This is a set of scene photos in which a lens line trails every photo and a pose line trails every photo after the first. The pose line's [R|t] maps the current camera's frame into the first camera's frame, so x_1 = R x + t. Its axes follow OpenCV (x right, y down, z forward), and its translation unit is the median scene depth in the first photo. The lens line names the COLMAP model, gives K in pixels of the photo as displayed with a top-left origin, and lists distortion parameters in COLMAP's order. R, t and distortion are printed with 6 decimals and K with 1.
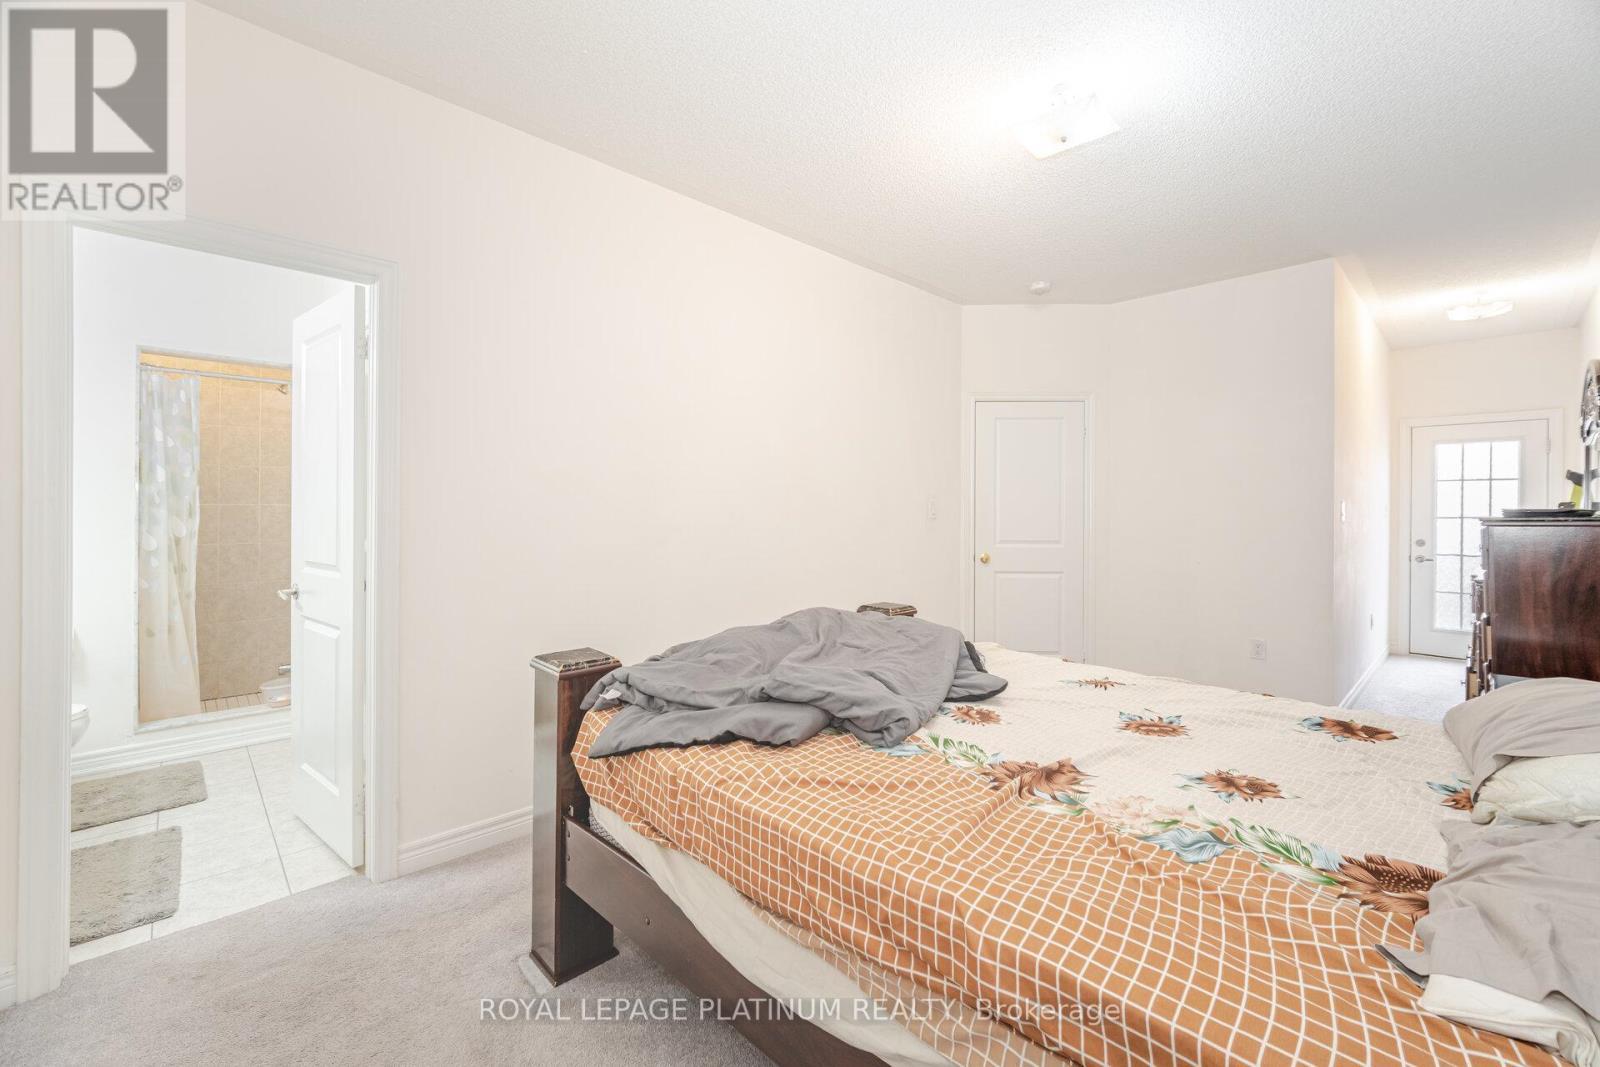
lens RADIAL K [[665.1, 0, 792.8], [0, 665.1, 507.7], [0, 0, 1]] dist [0.000596, -0.000115]
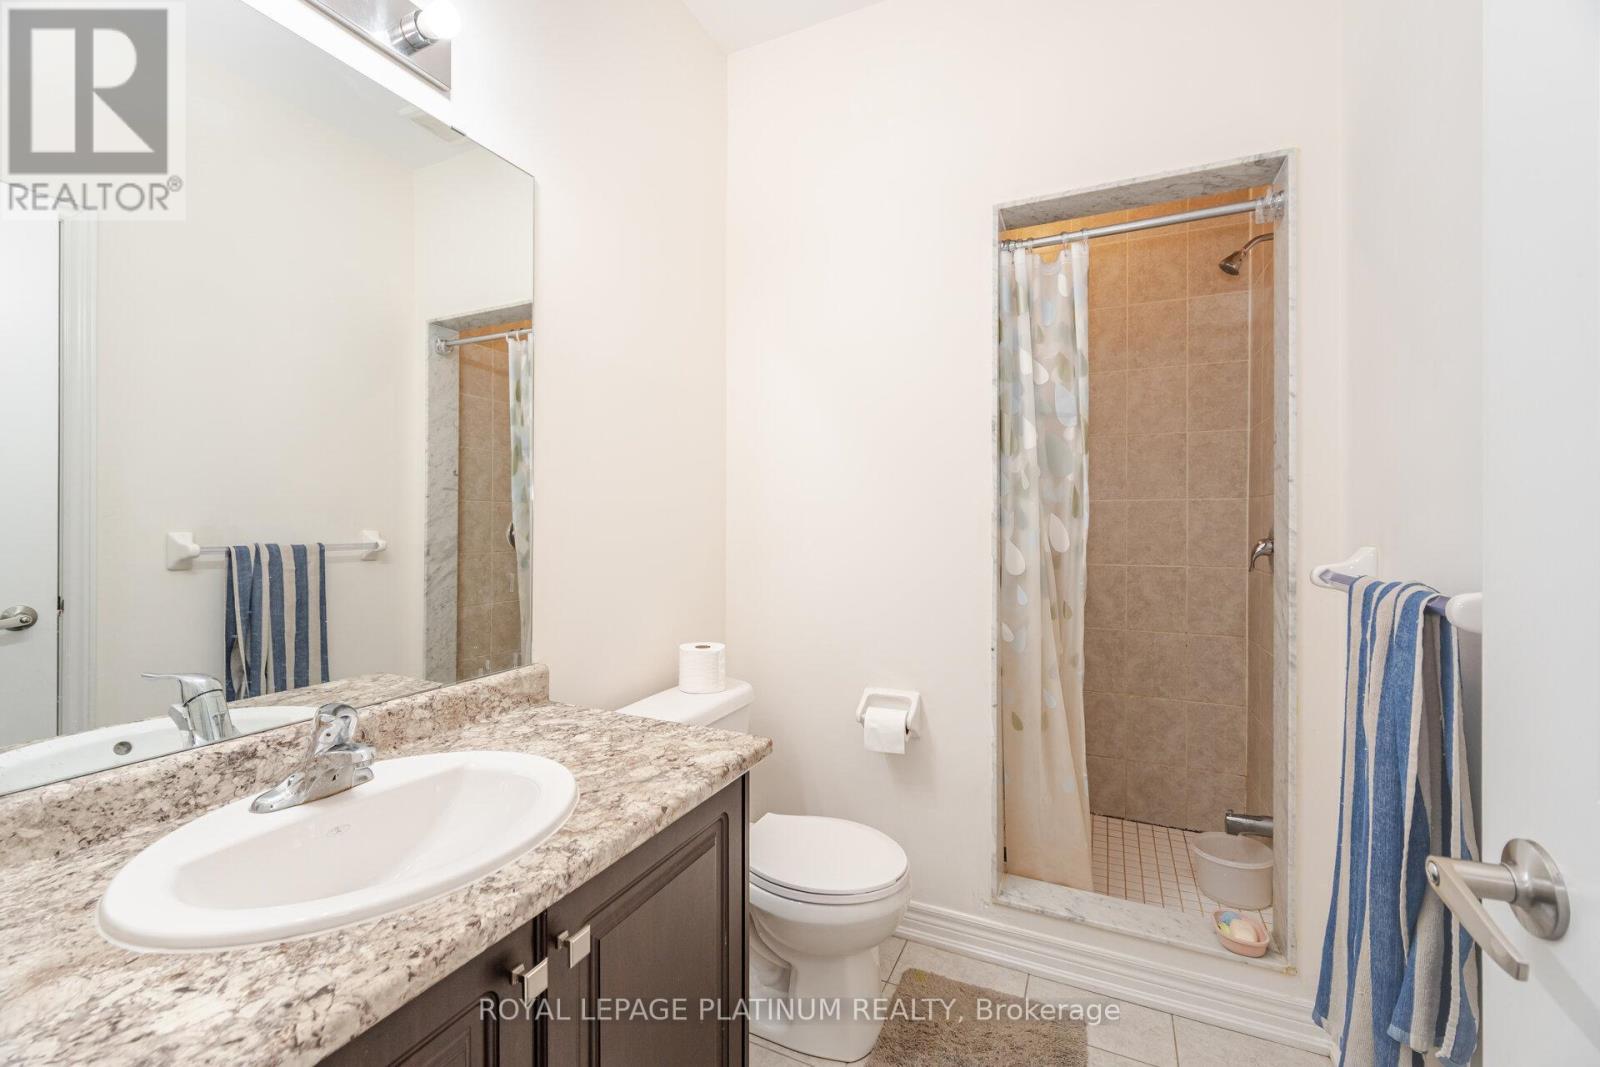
lens RADIAL K [[655.9, 0, 782.5], [0, 655.9, 518.9], [0, 0, 1]] dist [0.002217, 0.000162]
pose [[0.355529, -0.005489, -0.934649, -0.513254], [-0.000063, 0.999983, -0.005897, 0.020575], [0.934665, 0.002156, 0.355523, 0.612244]]
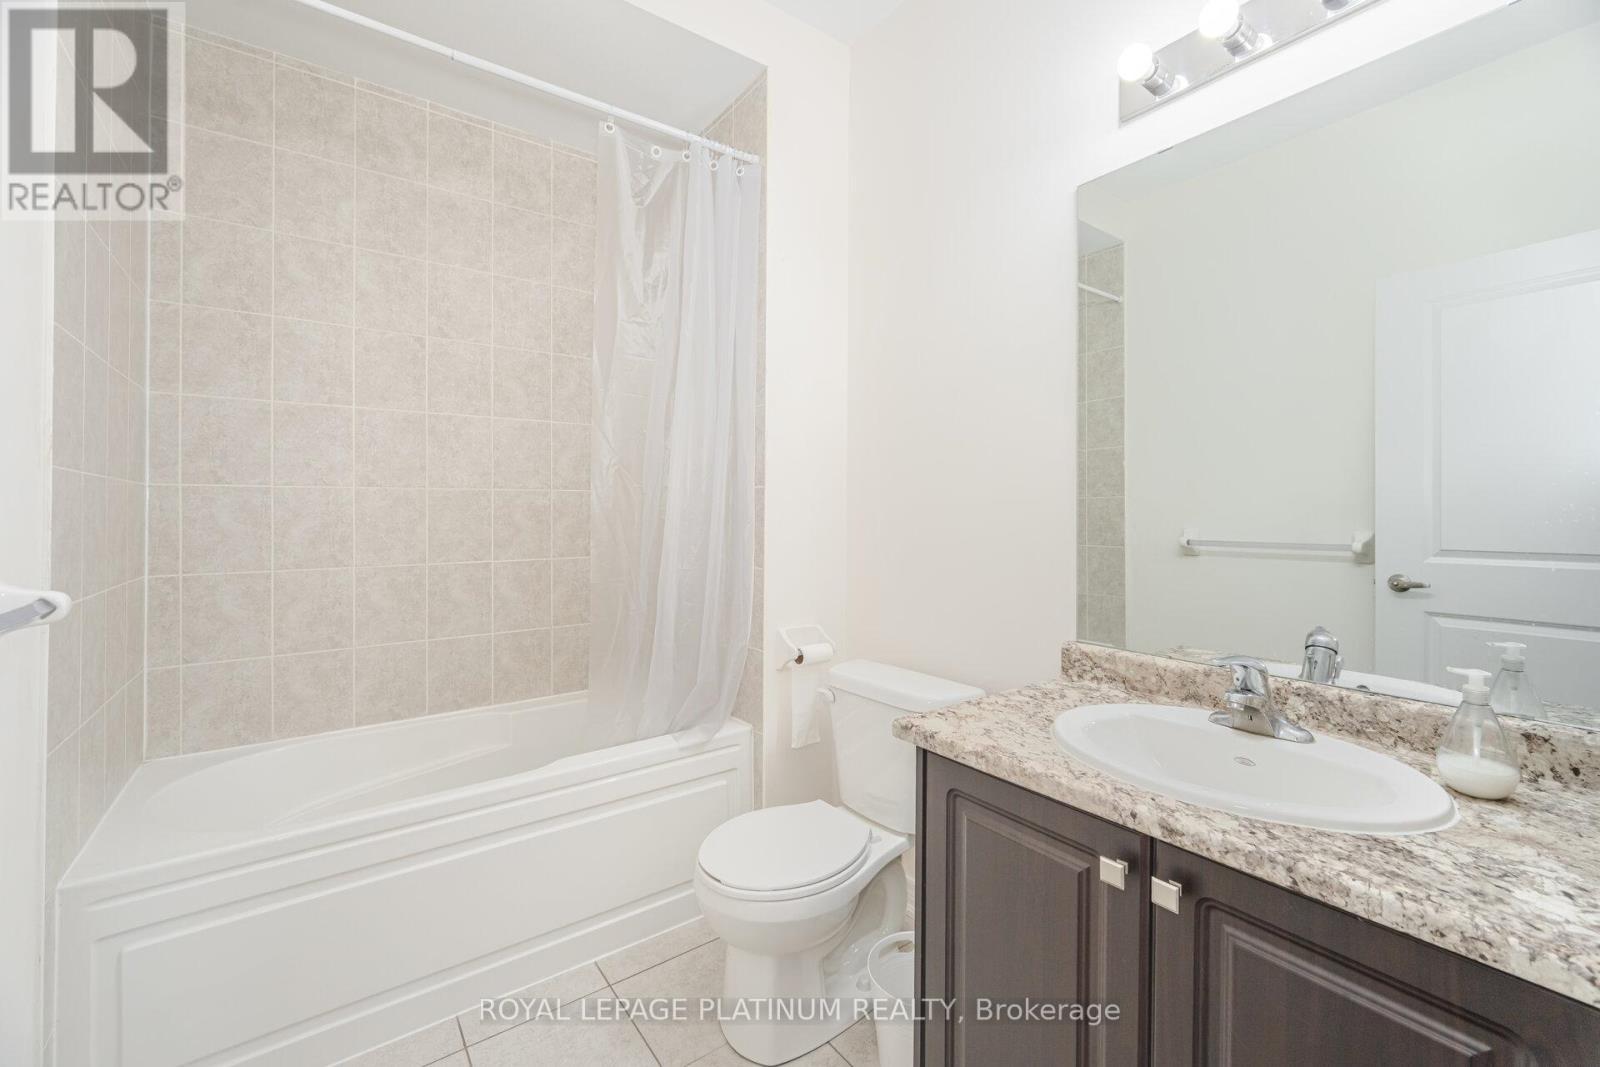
lens RADIAL K [[655.9, 0, 782.5], [0, 655.9, 518.9], [0, 0, 1]] dist [0.002217, 0.000162]
pose [[-0.989361, -0.006708, 0.145323, -0.871519], [-0.005212, 0.999930, 0.010669, 0.026181], [-0.145385, 0.009798, -0.989327, 1.160007]]
